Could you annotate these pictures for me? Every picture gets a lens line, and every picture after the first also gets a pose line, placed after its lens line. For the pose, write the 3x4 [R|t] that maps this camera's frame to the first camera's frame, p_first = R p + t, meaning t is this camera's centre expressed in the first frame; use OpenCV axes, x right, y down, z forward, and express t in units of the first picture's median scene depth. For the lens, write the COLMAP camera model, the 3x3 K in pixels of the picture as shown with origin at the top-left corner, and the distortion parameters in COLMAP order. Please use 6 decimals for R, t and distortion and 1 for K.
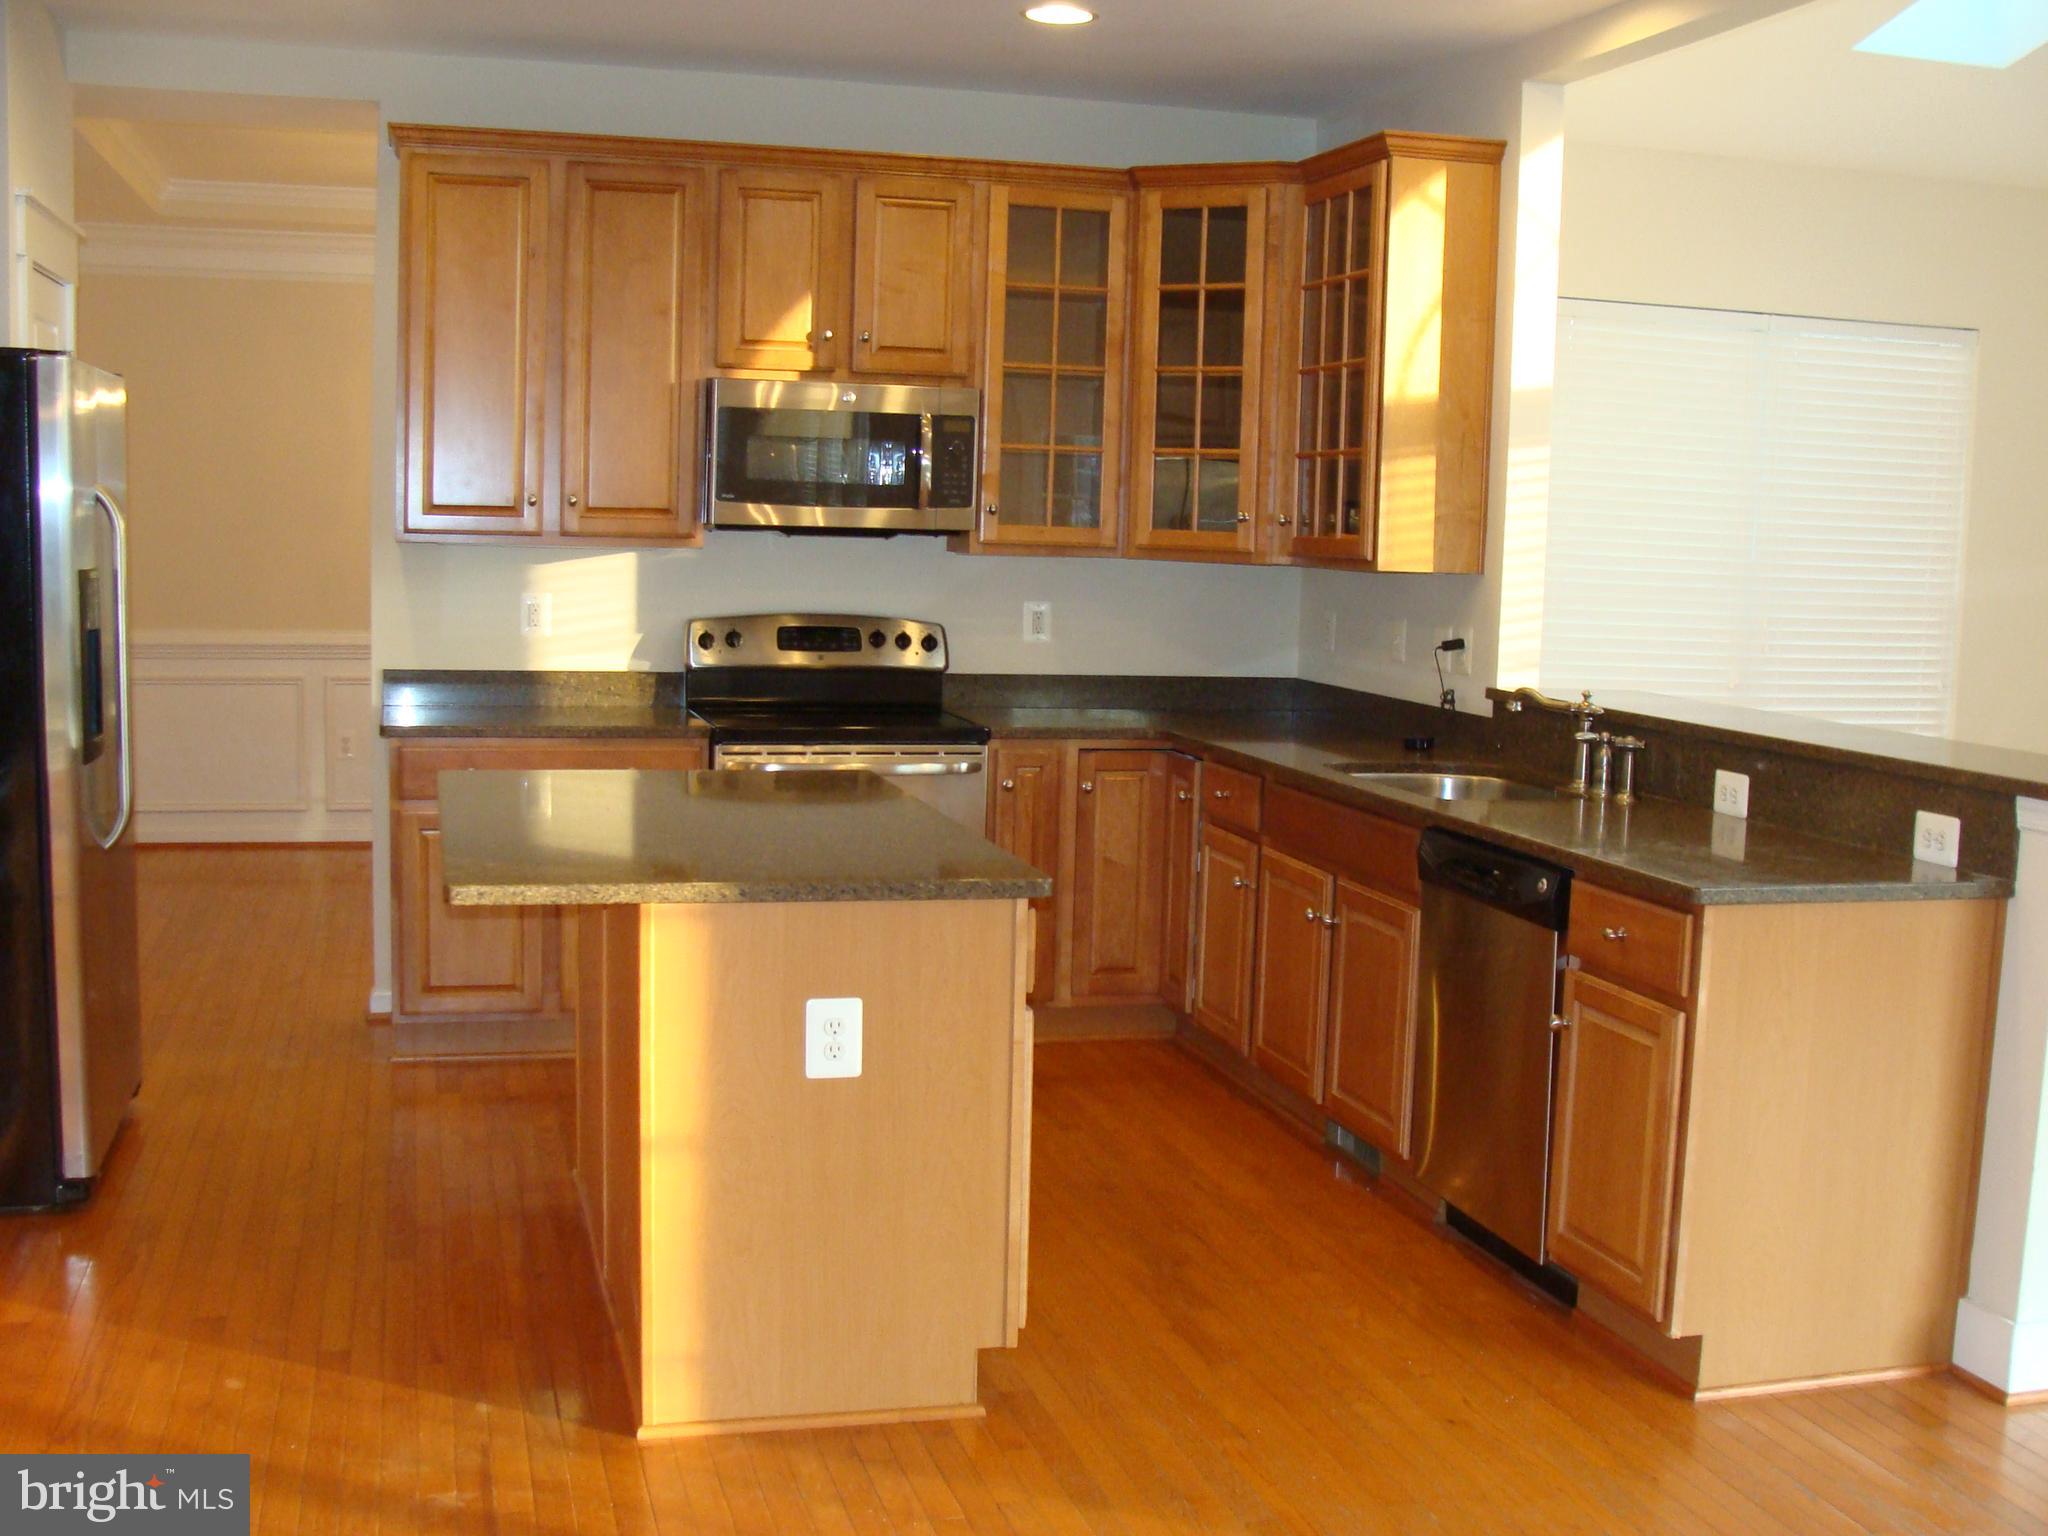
lens RADIAL K [[2307.9, 0, 1074.8], [0, 2307.9, 810.8], [0, 0, 1]] dist [-0.213194, 0.246692]
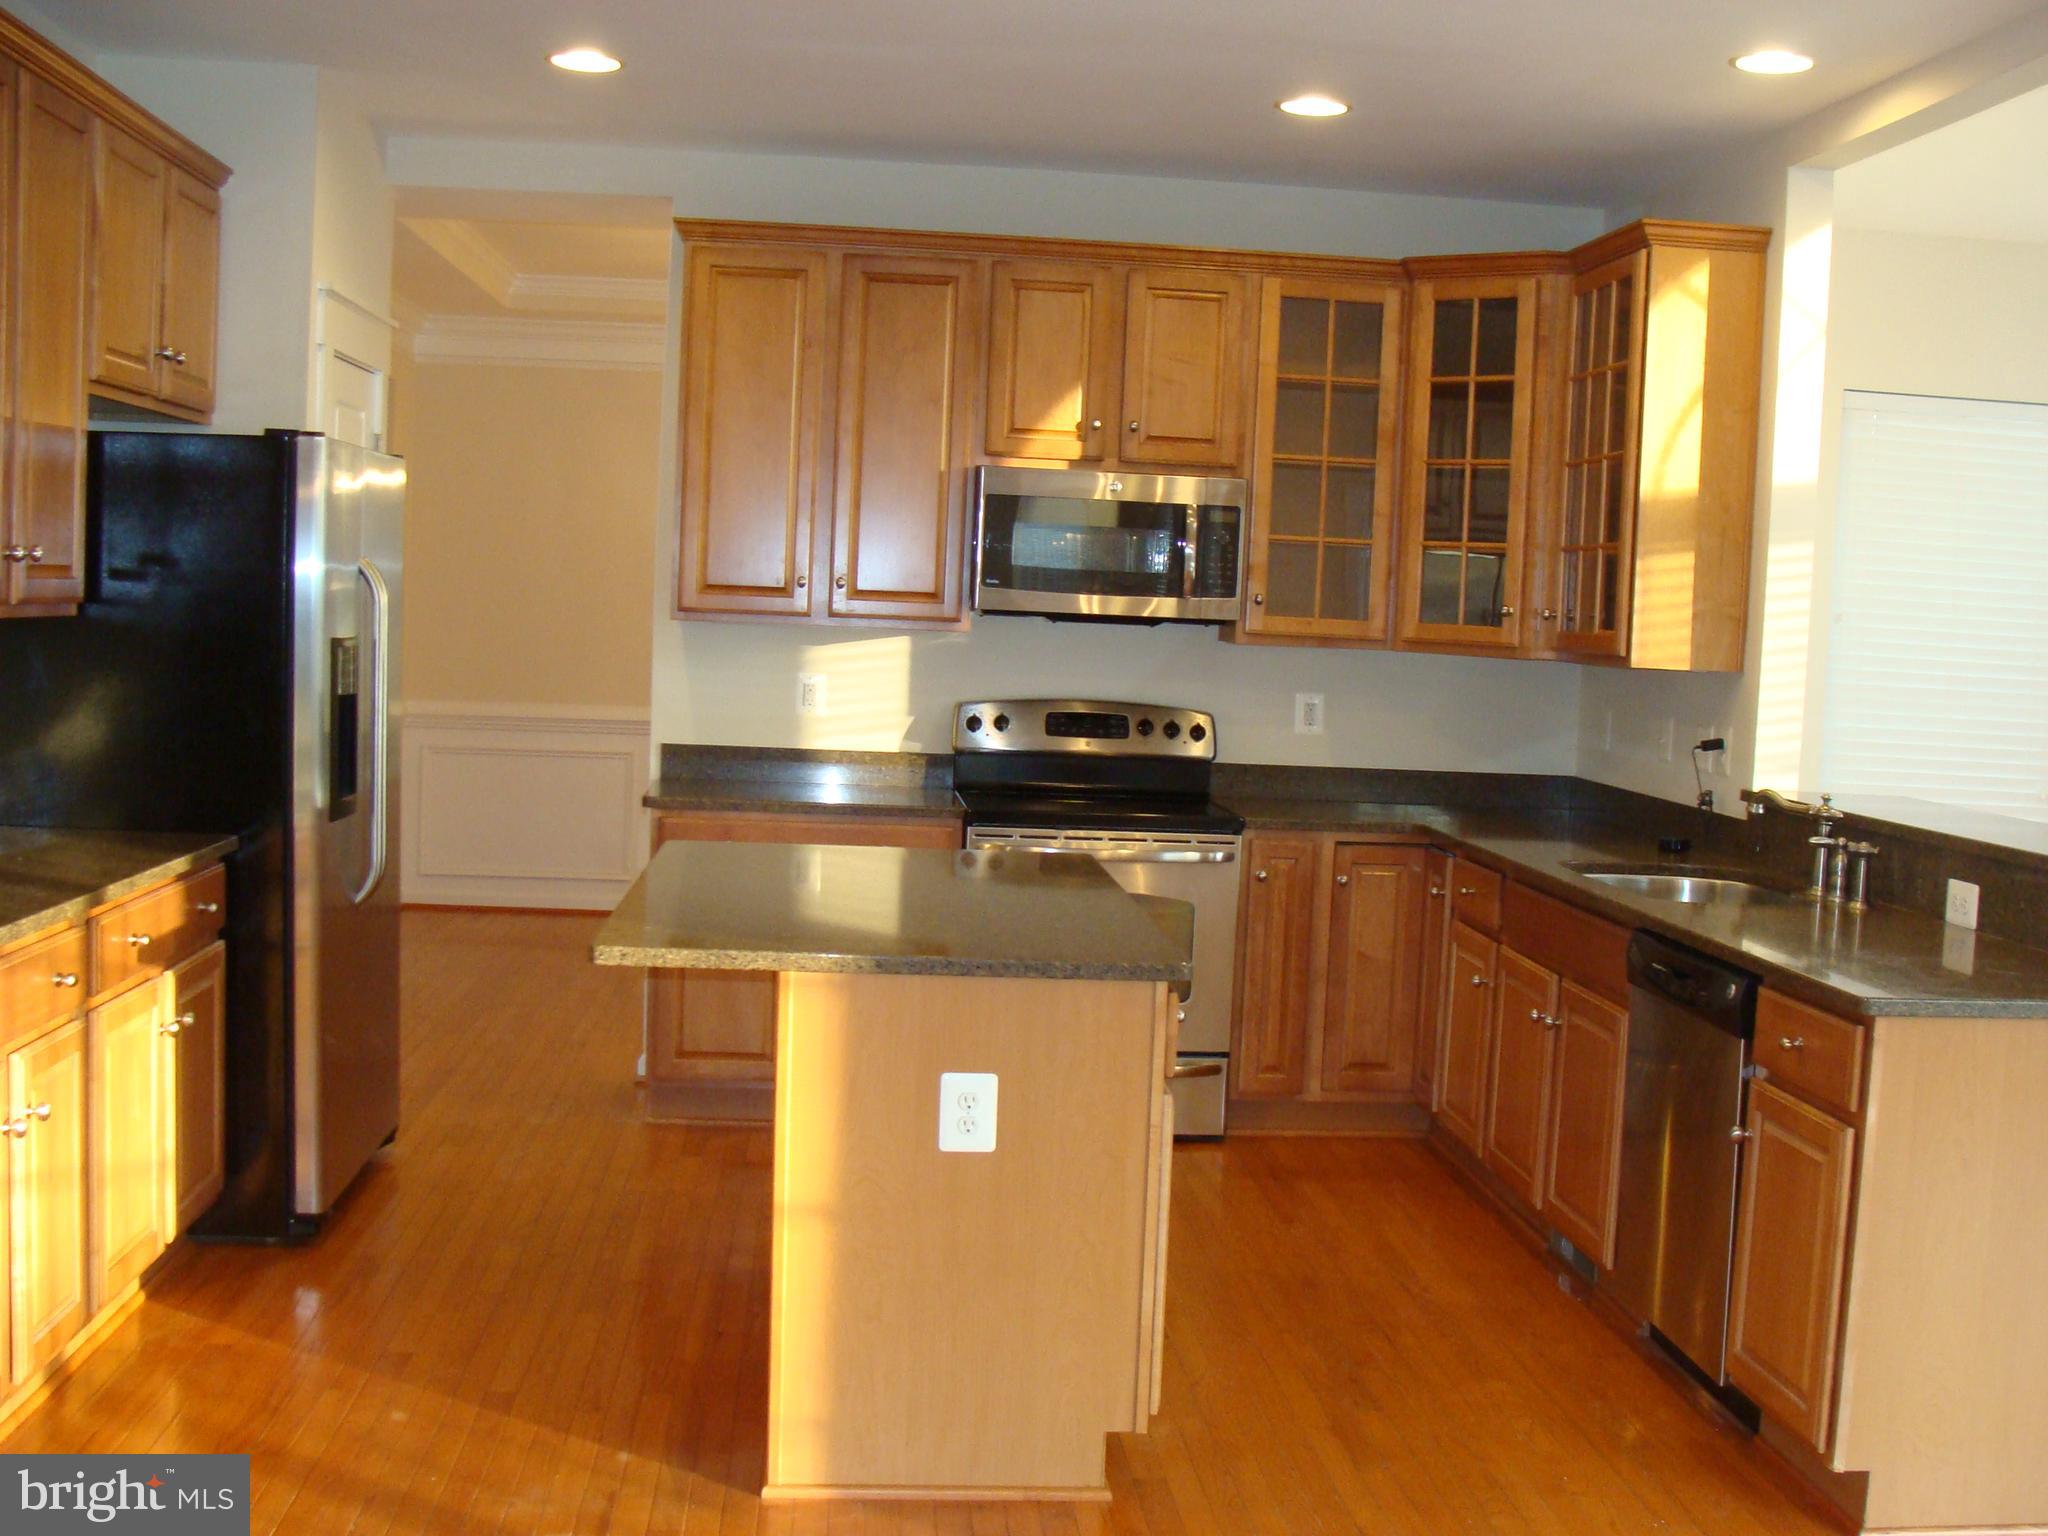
lens RADIAL K [[2307.9, 0, 1074.8], [0, 2307.9, 810.8], [0, 0, 1]] dist [-0.213194, 0.246692]
pose [[0.983877, 0.027775, -0.176676, 0.069244], [-0.035174, 0.998624, -0.038888, 0.002482], [0.175353, 0.044475, 0.983501, 0.005904]]
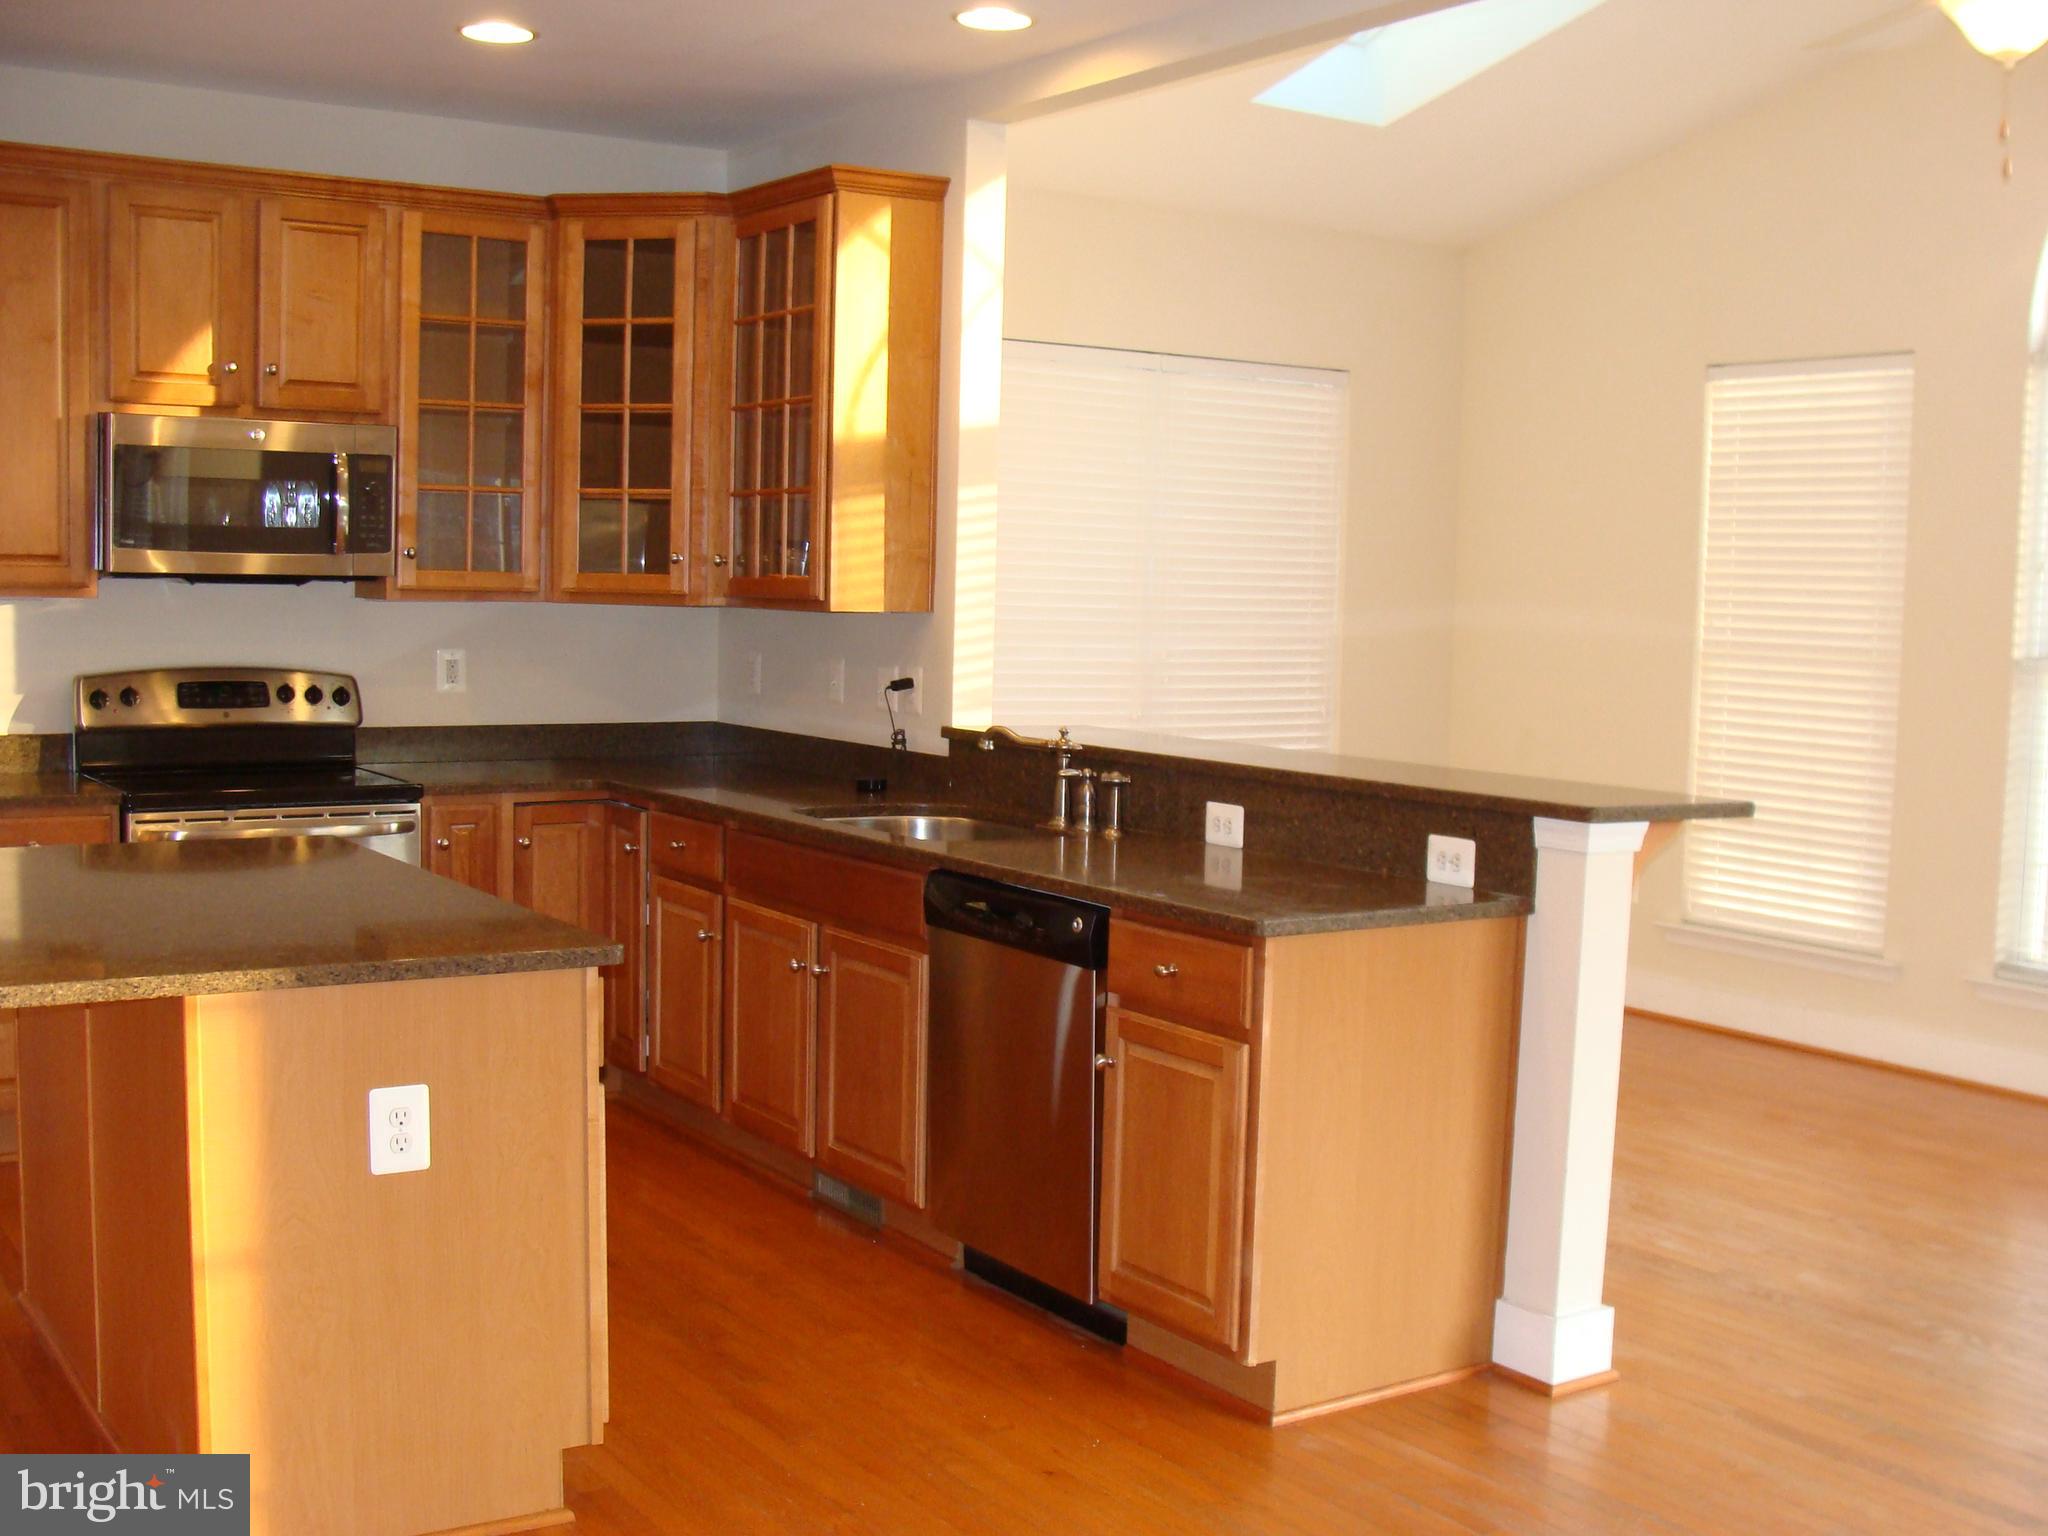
lens RADIAL K [[2307.9, 0, 1074.8], [0, 2307.9, 810.8], [0, 0, 1]] dist [-0.213194, 0.246692]
pose [[0.949719, -0.036485, 0.310970, -0.074780], [0.041389, 0.999101, -0.009183, -0.005477], [-0.310355, 0.021592, 0.950376, 0.031426]]
